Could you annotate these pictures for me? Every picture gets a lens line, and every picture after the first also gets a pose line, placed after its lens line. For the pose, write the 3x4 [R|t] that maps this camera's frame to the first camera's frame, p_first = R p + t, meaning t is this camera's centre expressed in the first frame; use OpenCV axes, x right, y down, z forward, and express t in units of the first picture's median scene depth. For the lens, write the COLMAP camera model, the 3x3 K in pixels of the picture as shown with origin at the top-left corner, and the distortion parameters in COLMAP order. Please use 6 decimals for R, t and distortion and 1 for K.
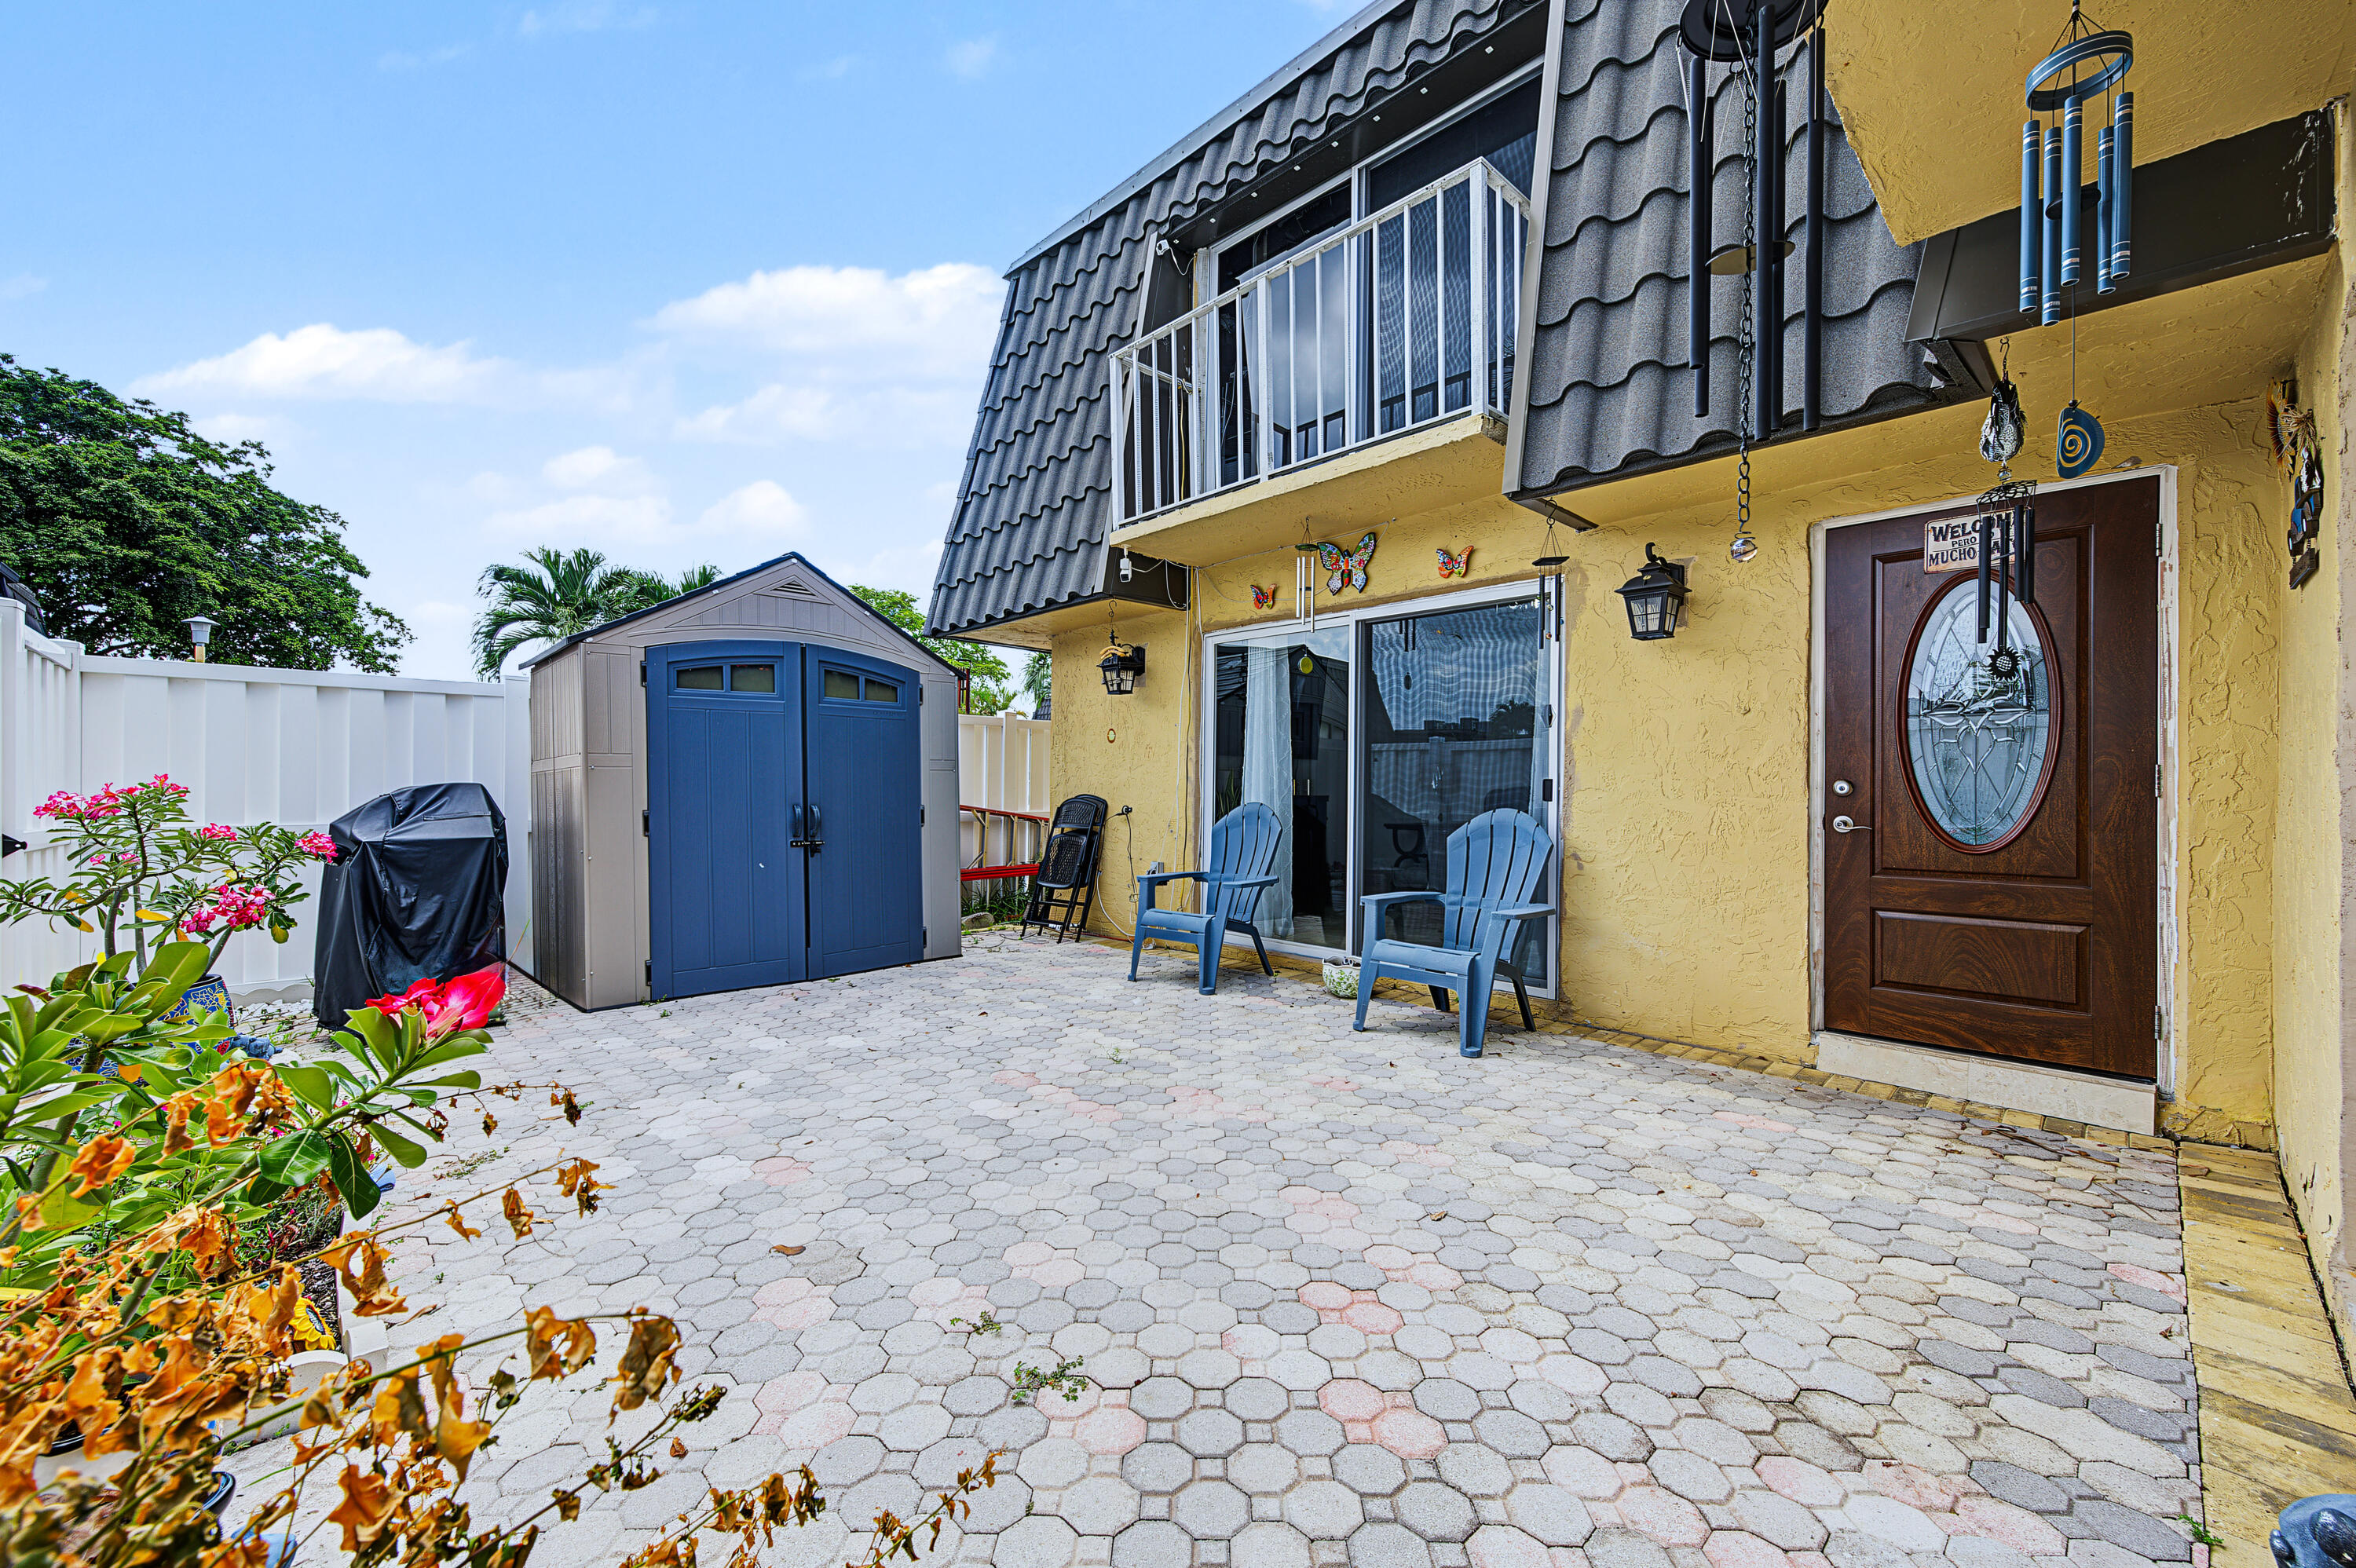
lens RADIAL K [[933.1, 0, 1177.1], [0, 933.1, 793.7], [0, 0, 1]] dist [0.003126, -0.001248]
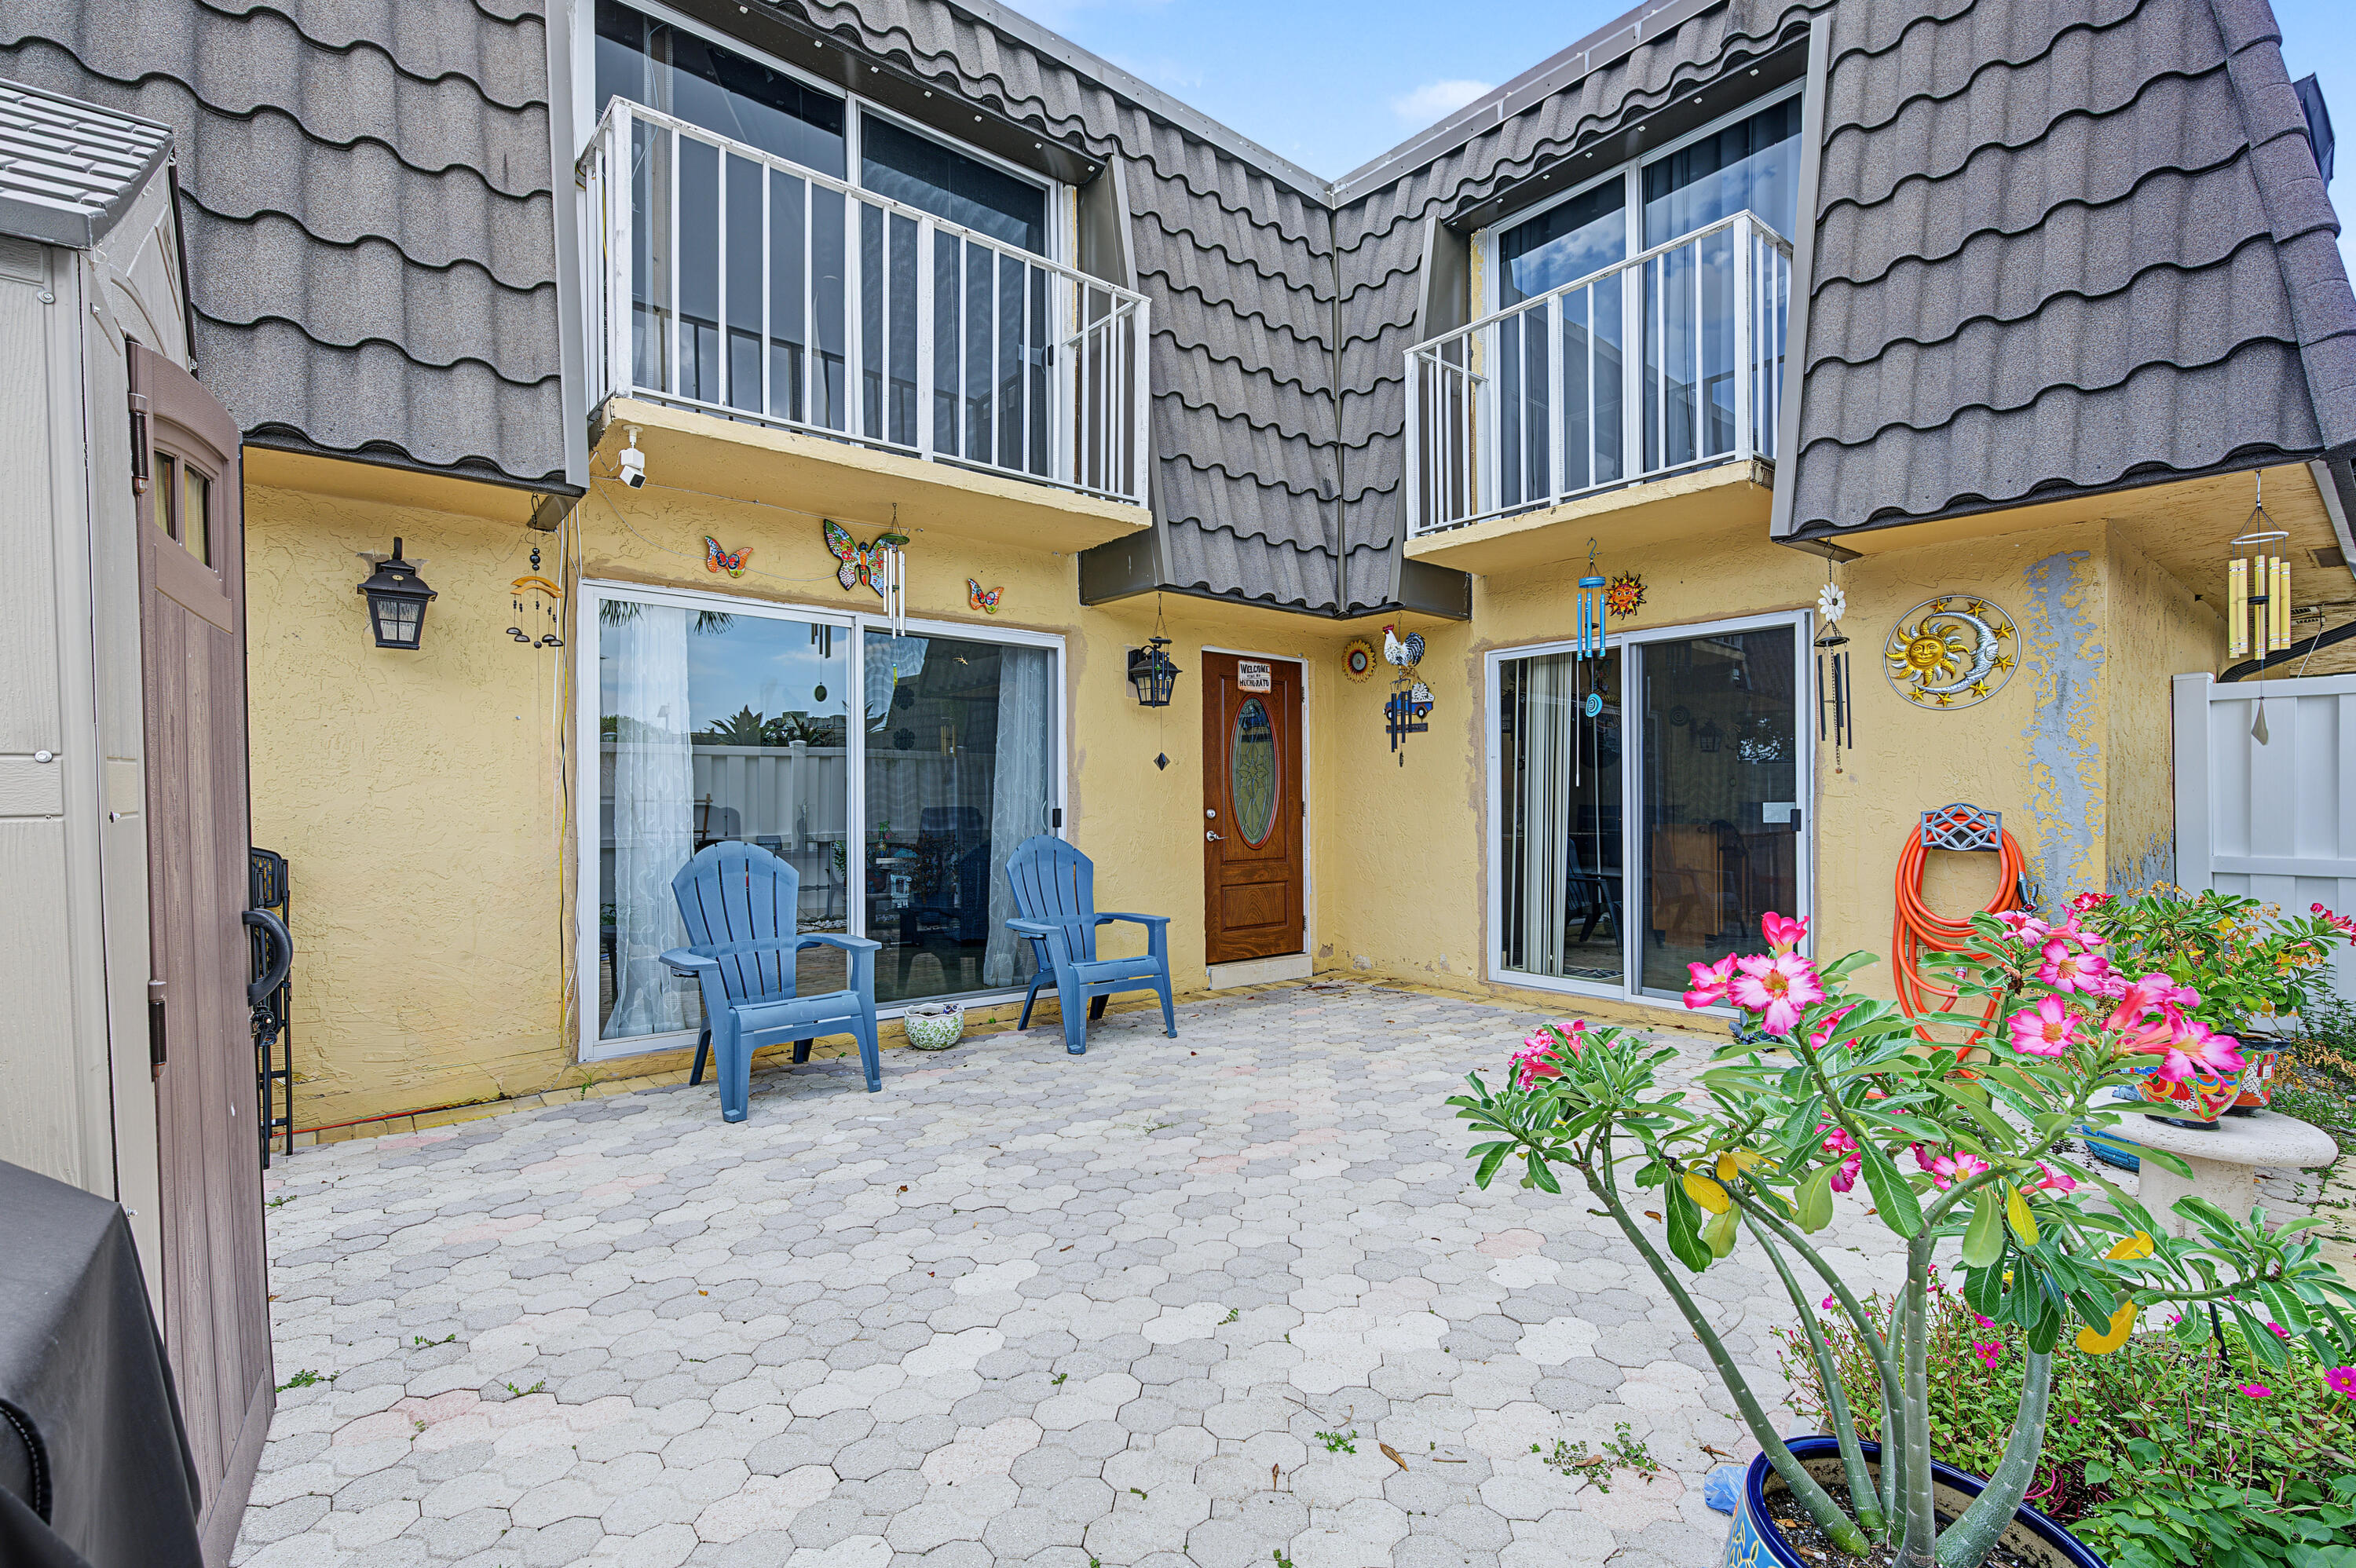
lens RADIAL K [[1065.0, 0, 1168.8], [0, 1065.0, 793.4], [0, 0, 1]] dist [0.004849, 0.000471]
pose [[0.069076, 0.001480, 0.997610, -1.122055], [0.011325, 0.999933, -0.002268, -0.037045], [-0.997547, 0.011455, 0.069055, 0.937227]]
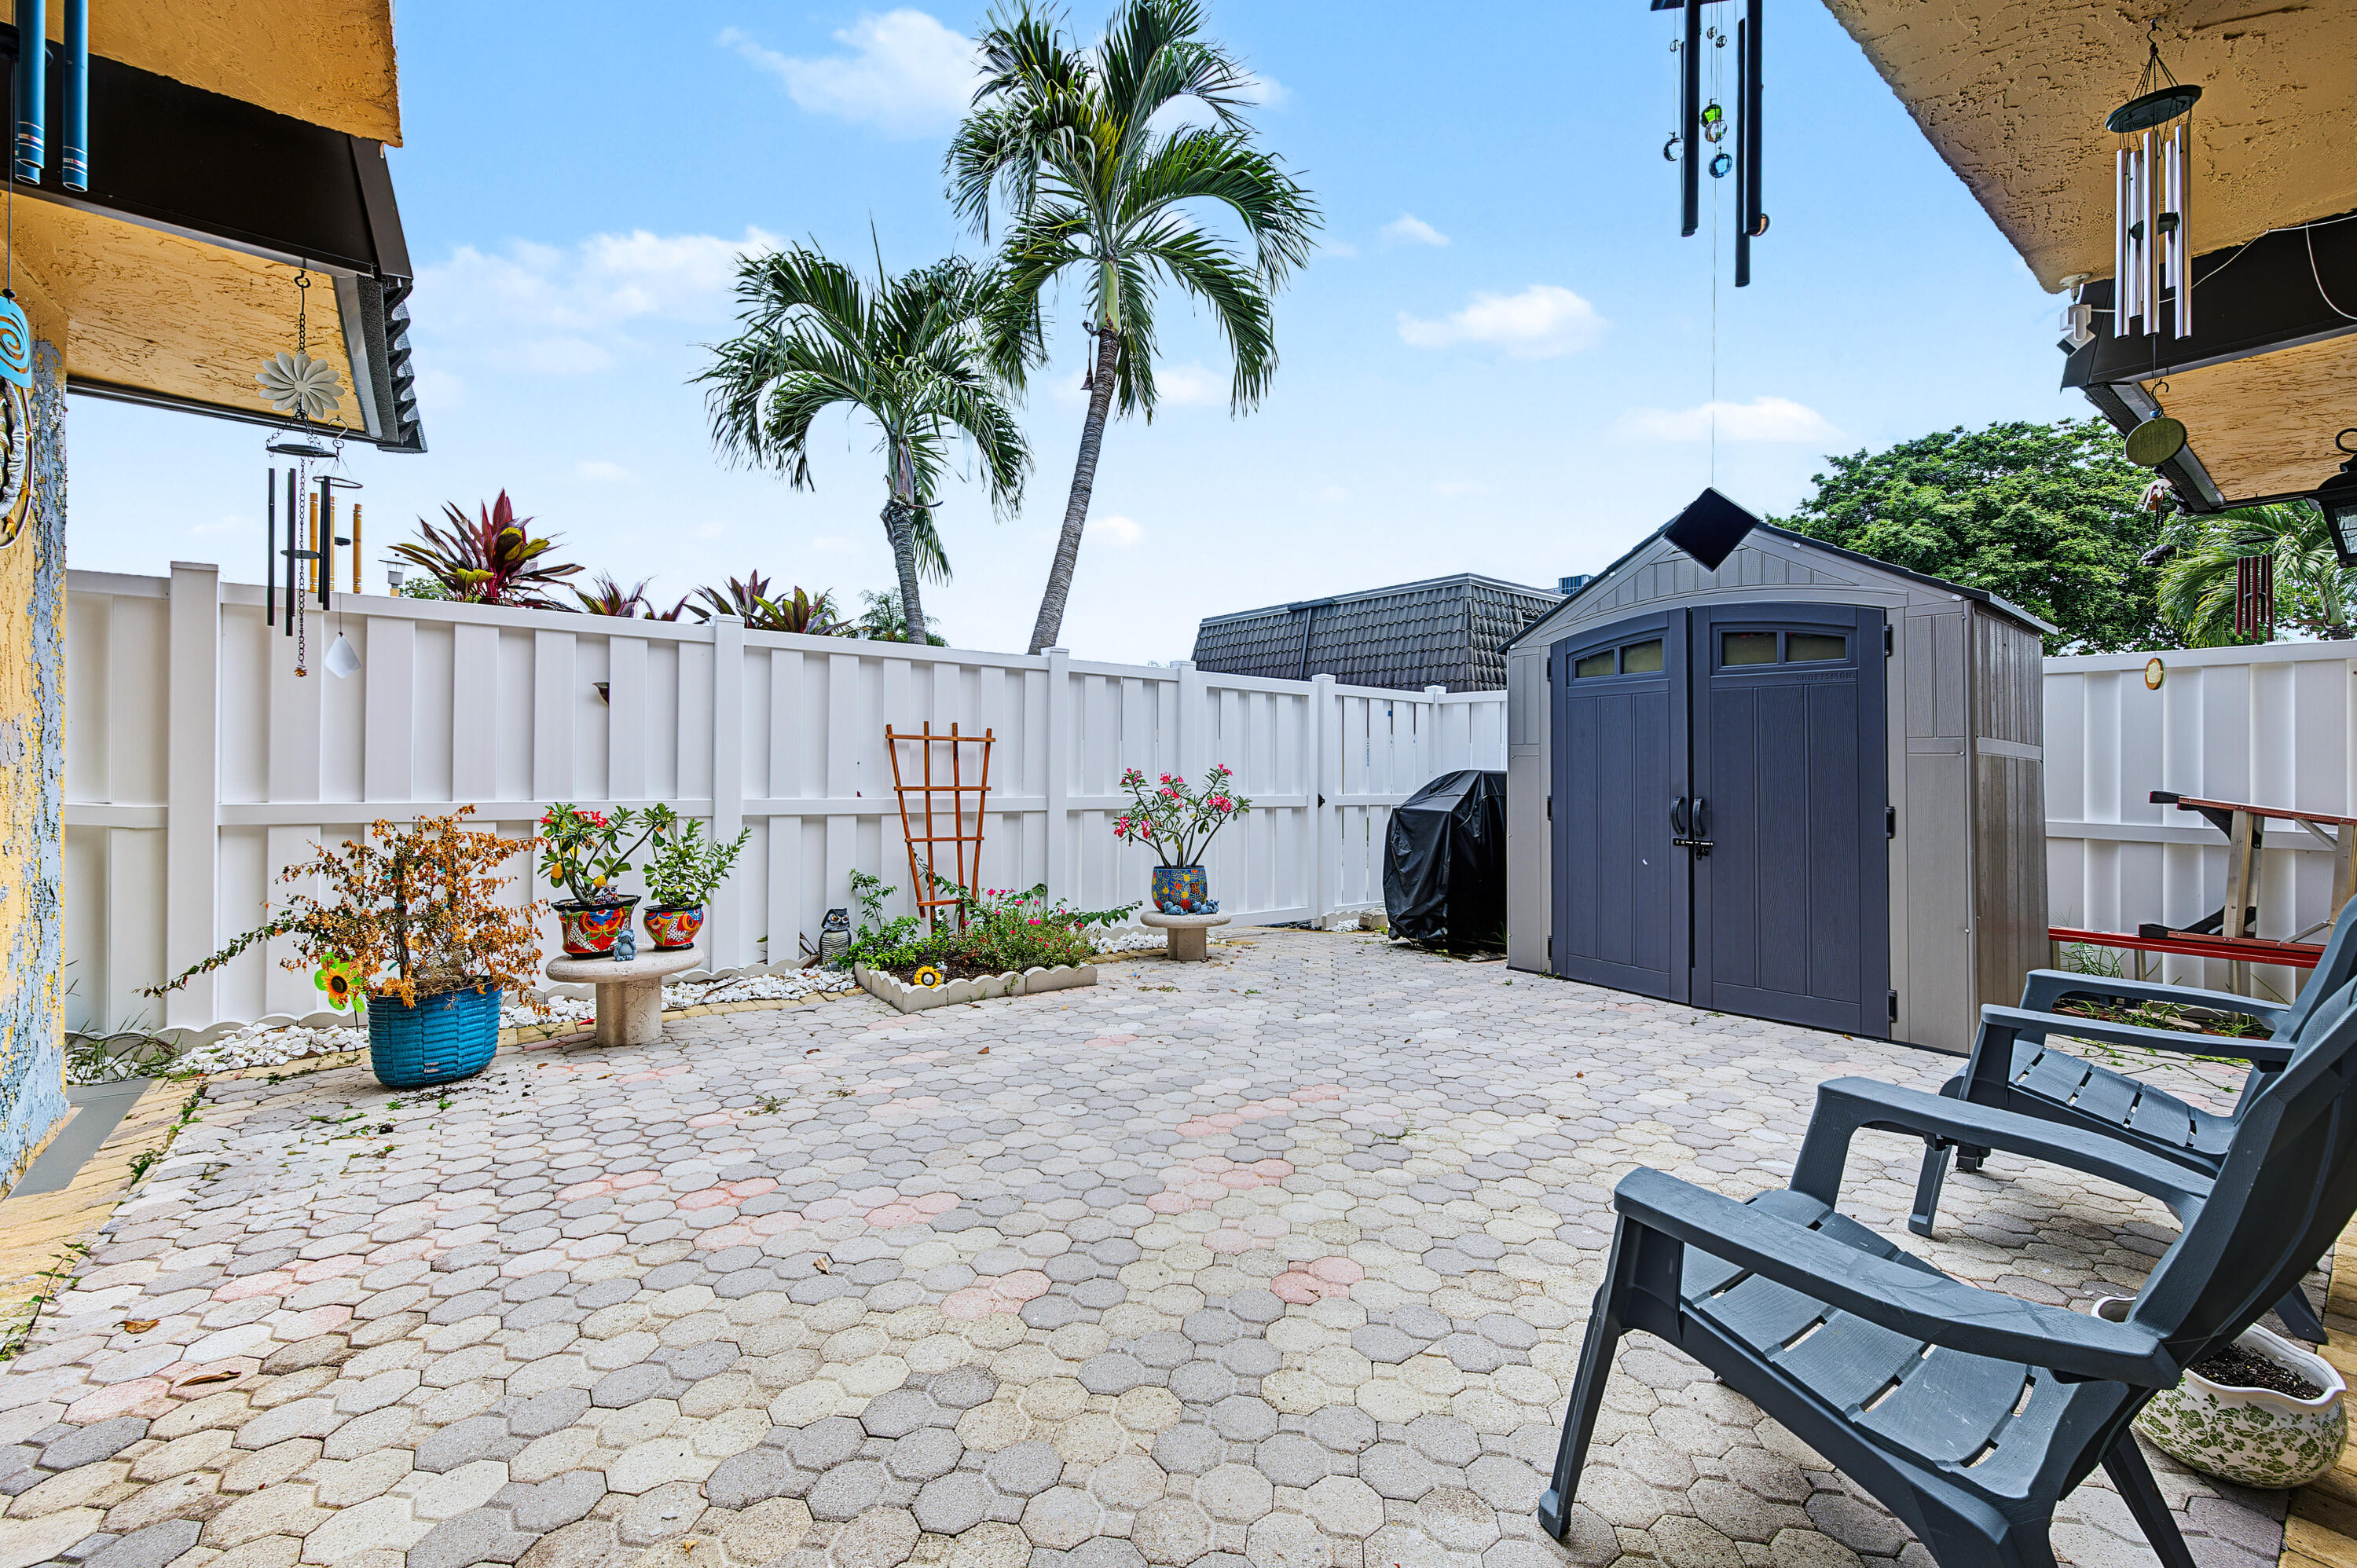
lens RADIAL K [[933.6, 0, 1176.9], [0, 933.6, 758.9], [0, 0, 1]] dist [0.003126, -0.001248]
pose [[-0.111955, -0.010138, -0.993662, 0.726433], [-0.016436, 0.999830, -0.008349, -0.012011], [0.993577, 0.015398, -0.112102, 0.924568]]
